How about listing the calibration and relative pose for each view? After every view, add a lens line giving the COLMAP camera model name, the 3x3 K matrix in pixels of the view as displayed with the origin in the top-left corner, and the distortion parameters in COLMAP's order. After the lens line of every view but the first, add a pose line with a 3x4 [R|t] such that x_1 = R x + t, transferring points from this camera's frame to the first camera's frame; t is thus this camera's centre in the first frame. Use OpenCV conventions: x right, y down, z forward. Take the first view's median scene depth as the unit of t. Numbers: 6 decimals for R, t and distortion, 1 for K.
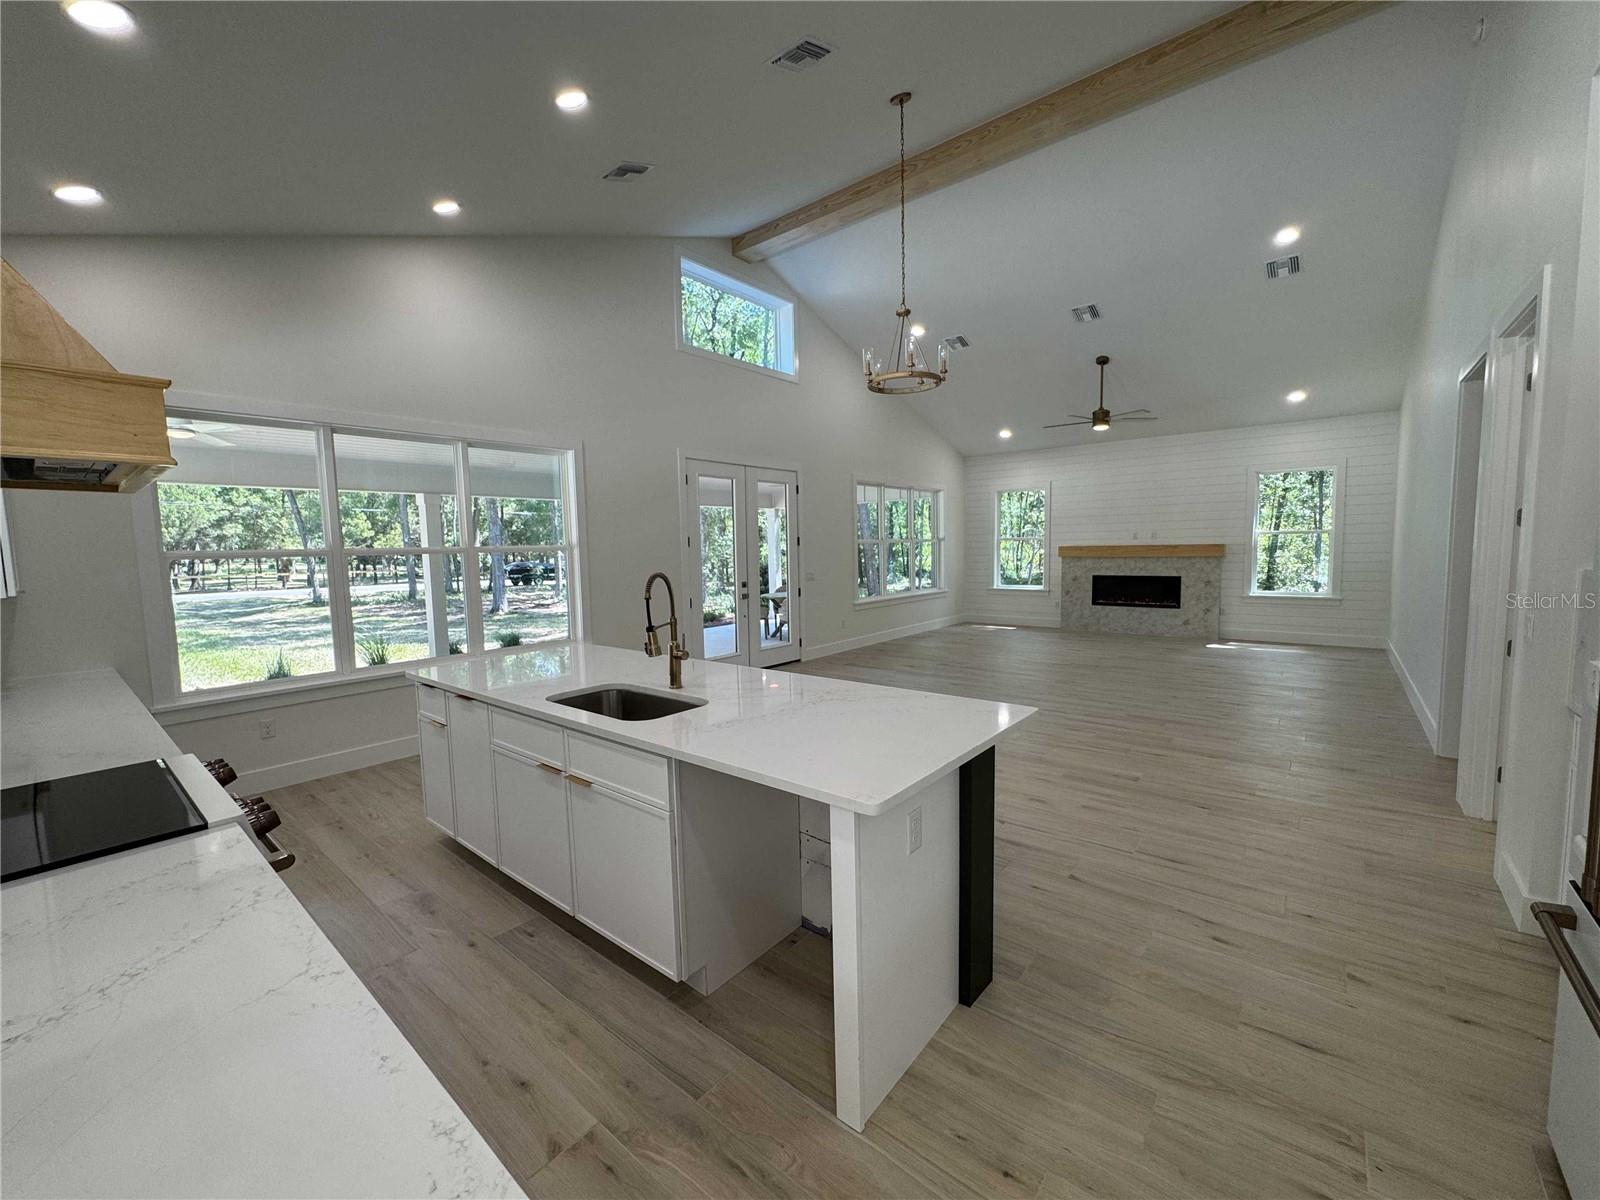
lens RADIAL K [[638.1, 0, 800.6], [0, 638.1, 599.2], [0, 0, 1]] dist [-0.003608, 0.000246]
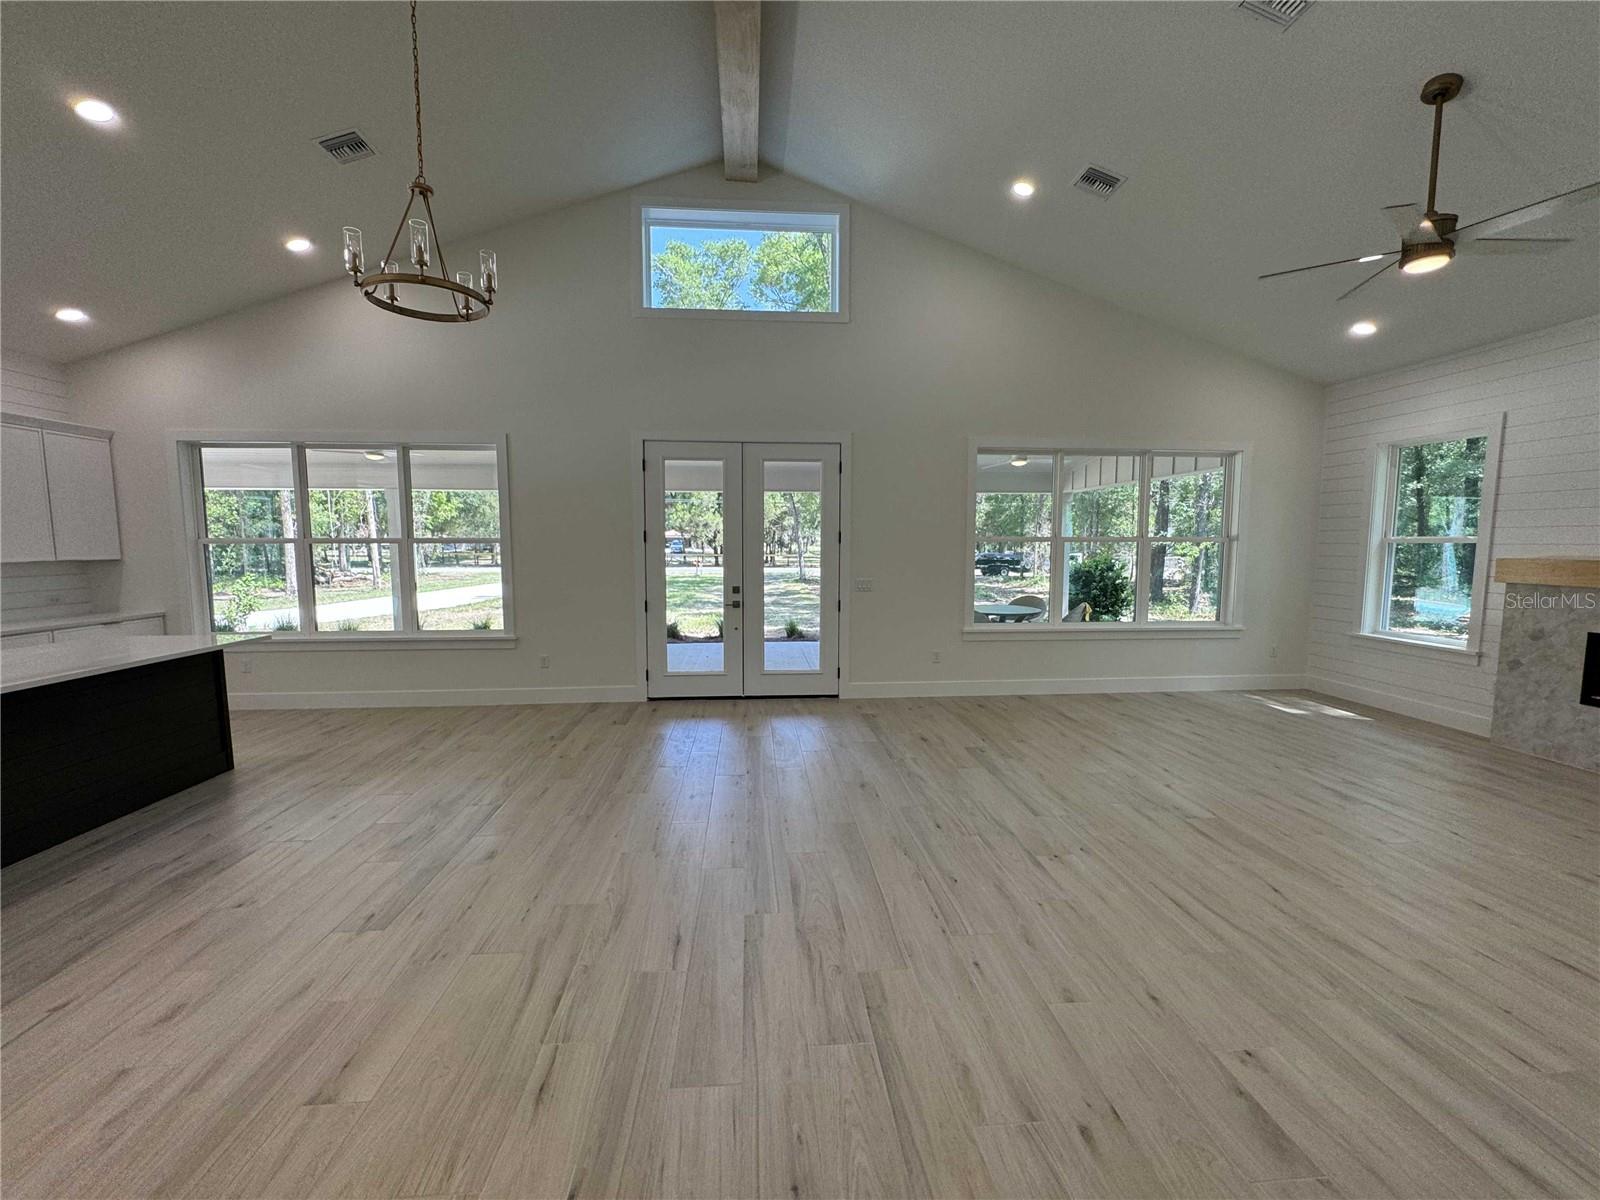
lens RADIAL K [[638.1, 0, 800.1], [0, 638.1, 598.3], [0, 0, 1]] dist [-0.003608, 0.000246]
pose [[0.694648, 0.084902, -0.714321, 0.563639], [-0.075602, 0.996128, 0.044877, -0.056101], [0.715366, 0.022830, 0.698377, 0.502262]]
